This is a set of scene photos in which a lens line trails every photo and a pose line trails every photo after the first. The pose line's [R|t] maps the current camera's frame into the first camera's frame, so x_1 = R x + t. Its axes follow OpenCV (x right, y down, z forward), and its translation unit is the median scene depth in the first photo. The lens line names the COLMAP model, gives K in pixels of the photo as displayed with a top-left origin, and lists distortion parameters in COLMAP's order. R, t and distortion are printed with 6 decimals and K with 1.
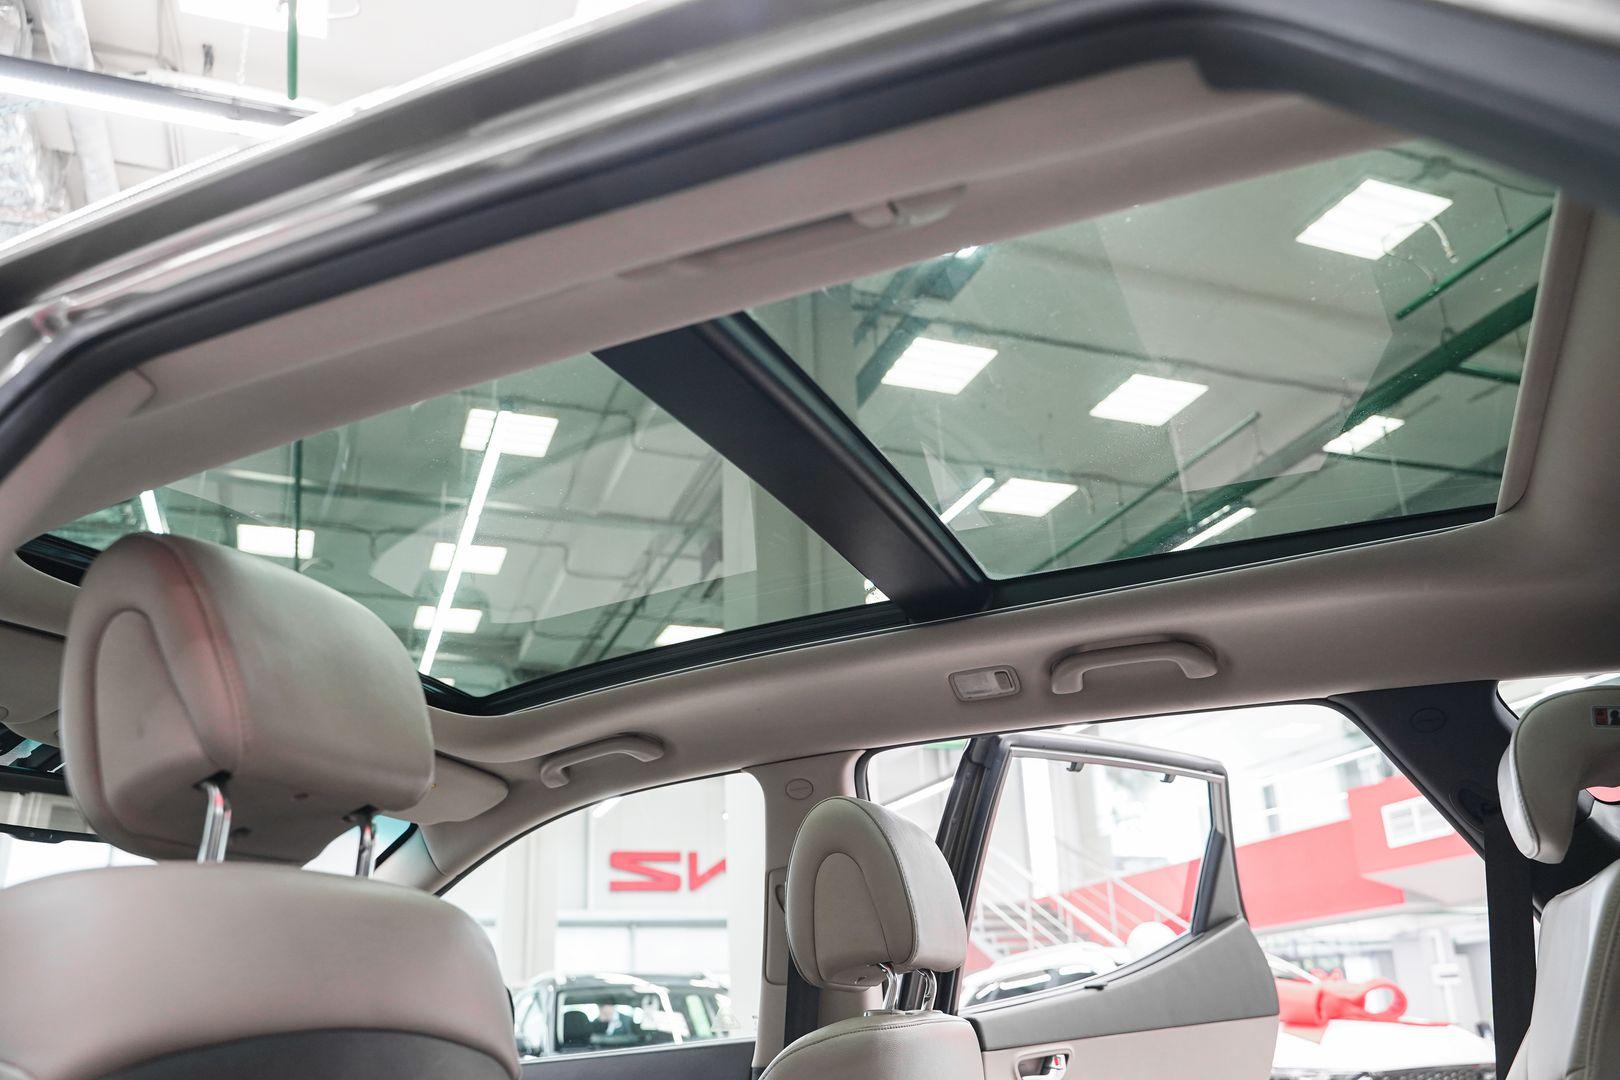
lens RADIAL K [[1294.3, 0, 803.8], [0, 1294.3, 533.7], [0, 0, 1]] dist [-0.091349, 0.009507]
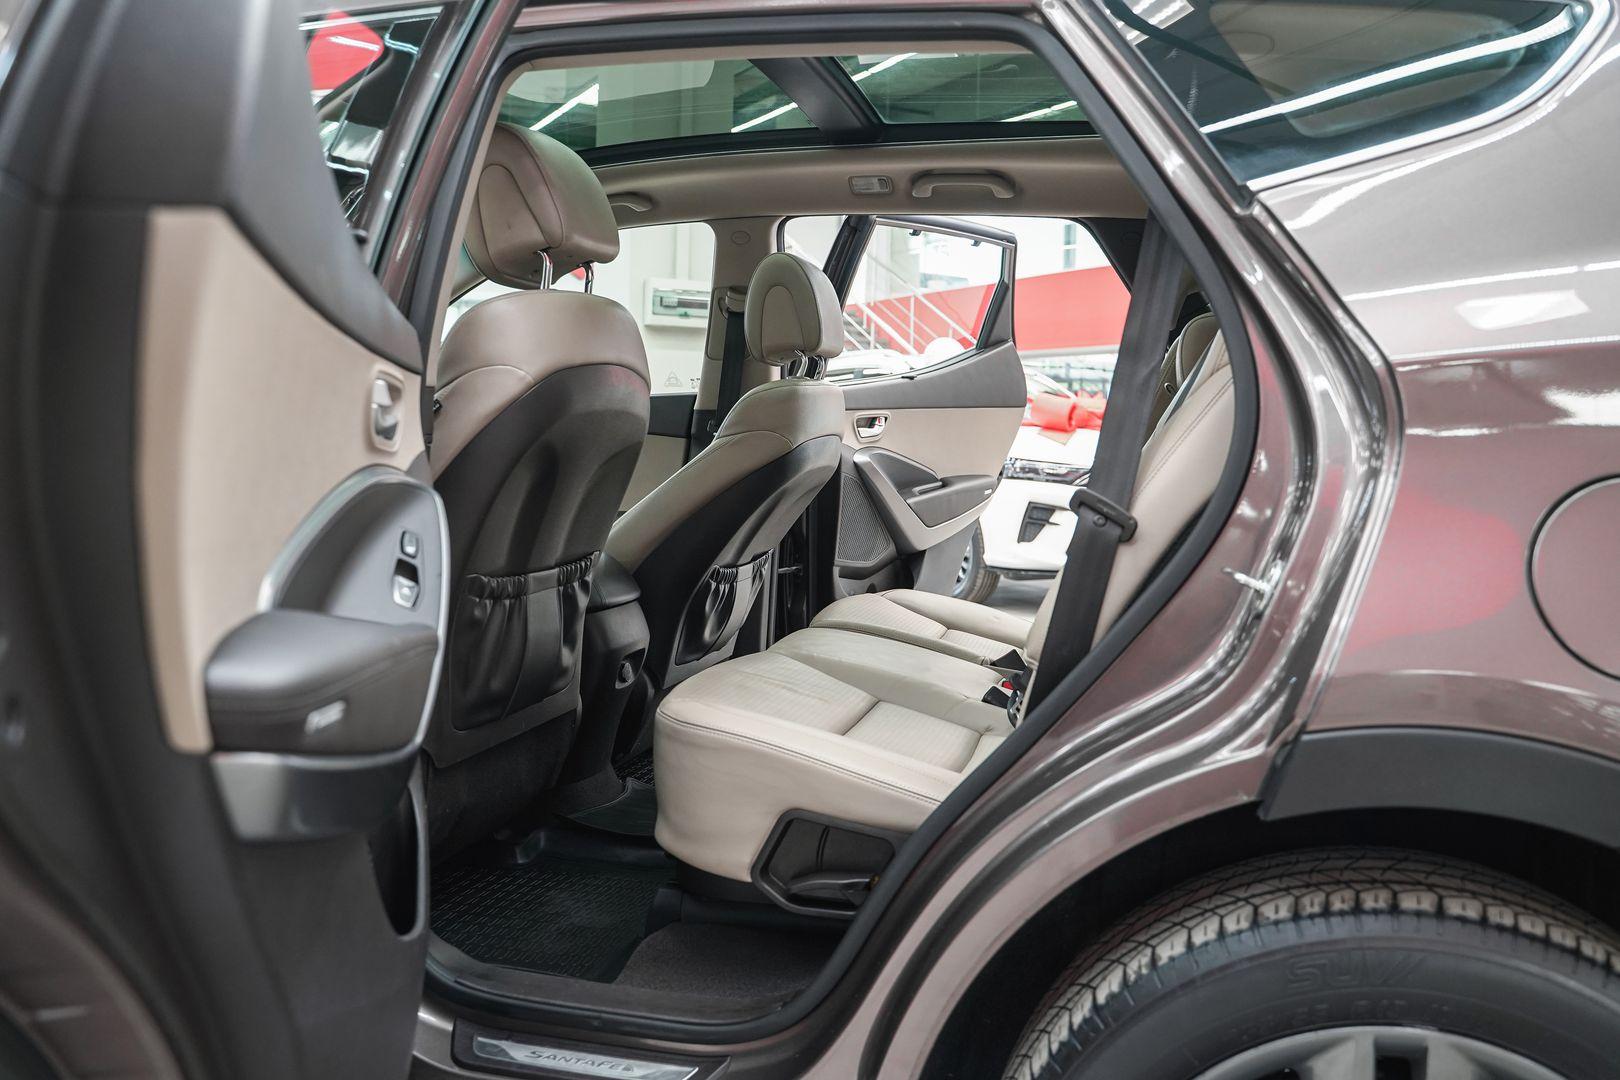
lens RADIAL K [[1294.3, 0, 803.8], [0, 1294.3, 533.7], [0, 0, 1]] dist [-0.091349, 0.009507]
pose [[0.986762, 0.044785, 0.155868, -0.072577], [-0.109366, 0.893439, 0.435667, -0.077930], [-0.119747, -0.446946, 0.886510, -0.250078]]
